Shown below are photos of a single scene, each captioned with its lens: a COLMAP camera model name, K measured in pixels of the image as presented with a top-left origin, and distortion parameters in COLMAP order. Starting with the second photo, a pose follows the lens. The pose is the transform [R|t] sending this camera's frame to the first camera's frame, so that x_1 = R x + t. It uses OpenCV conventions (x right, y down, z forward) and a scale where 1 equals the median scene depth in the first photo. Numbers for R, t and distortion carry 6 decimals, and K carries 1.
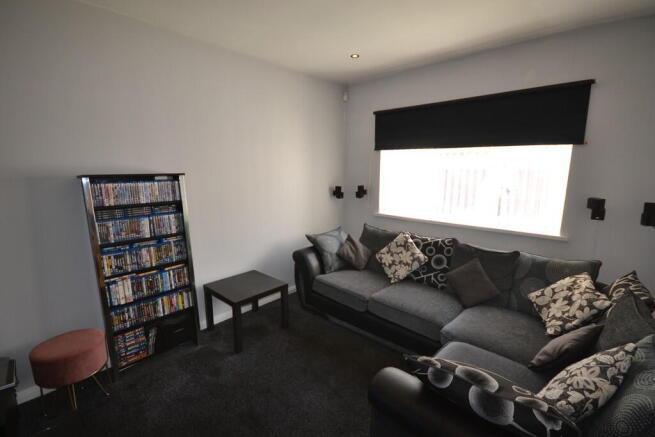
lens RADIAL K [[292.2, 0, 327.9], [0, 292.2, 218.9], [0, 0, 1]] dist [-0.004773, -0.002514]
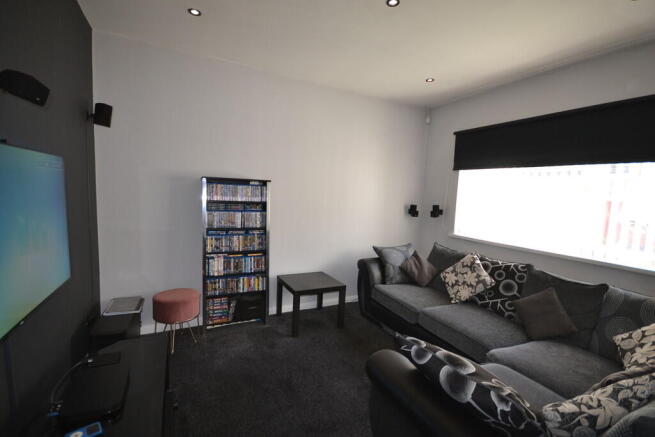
lens RADIAL K [[292.2, 0, 326.1], [0, 292.2, 218.3], [0, 0, 1]] dist [-0.004773, -0.002514]
pose [[0.935201, 0.074496, -0.346192, 0.171817], [-0.106530, 0.991521, -0.074418, 0.070416], [0.337713, 0.106476, 0.935207, -0.078864]]
